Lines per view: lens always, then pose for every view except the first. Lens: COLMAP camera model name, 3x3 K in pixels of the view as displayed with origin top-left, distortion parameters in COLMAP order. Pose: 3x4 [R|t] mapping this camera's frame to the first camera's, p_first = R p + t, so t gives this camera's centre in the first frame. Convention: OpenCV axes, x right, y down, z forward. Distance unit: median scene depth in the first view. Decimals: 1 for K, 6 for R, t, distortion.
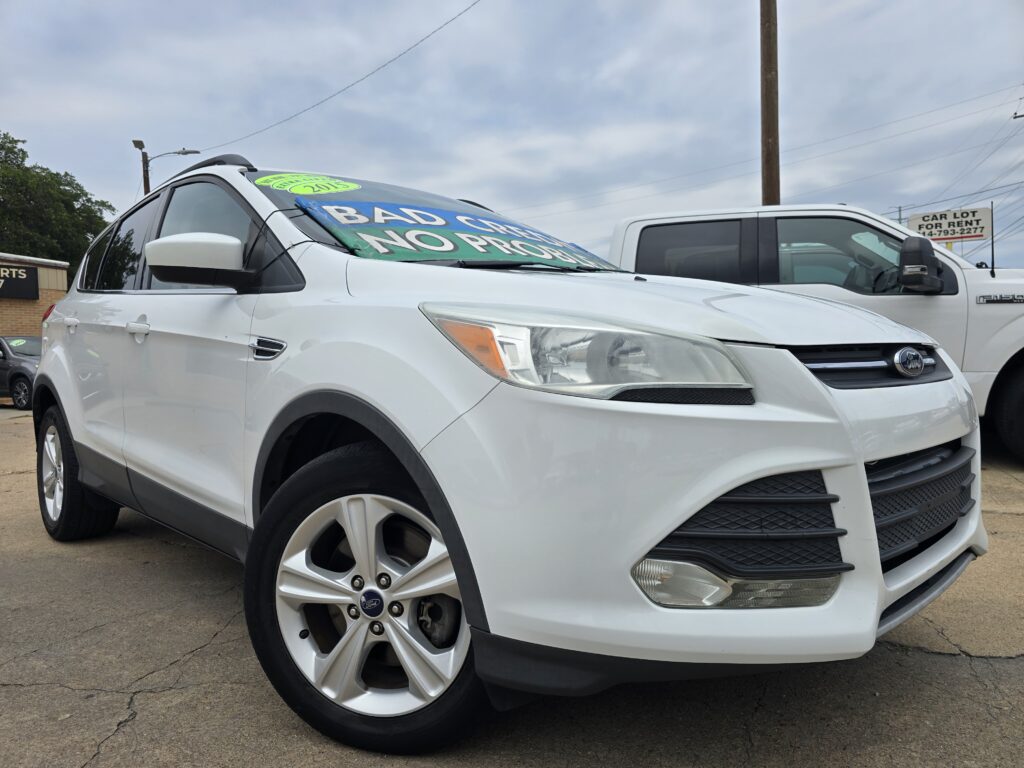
lens RADIAL K [[701.9, 0, 508.6], [0, 701.9, 379.6], [0, 0, 1]] dist [0.034648, -0.025858]
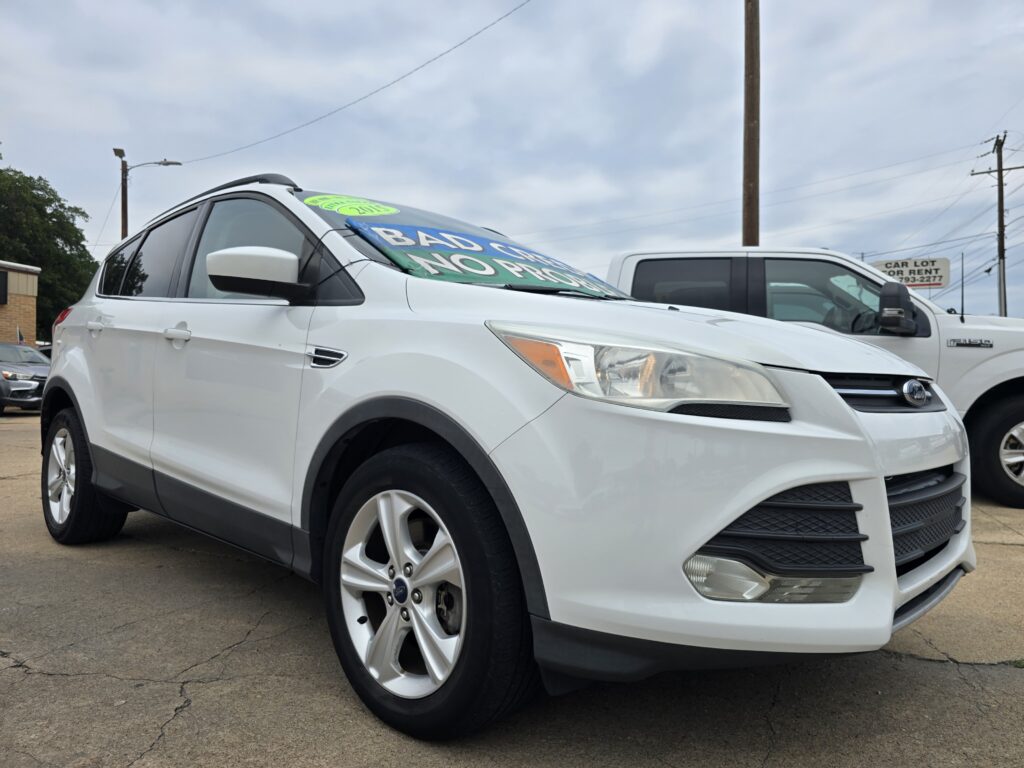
lens RADIAL K [[701.9, 0, 517.6], [0, 701.9, 378.7], [0, 0, 1]] dist [0.034648, -0.025858]
pose [[0.997787, 0.039141, 0.053742, -0.107118], [-0.037030, 0.998525, -0.039714, 0.019016], [-0.055217, 0.037636, 0.997765, -0.077268]]
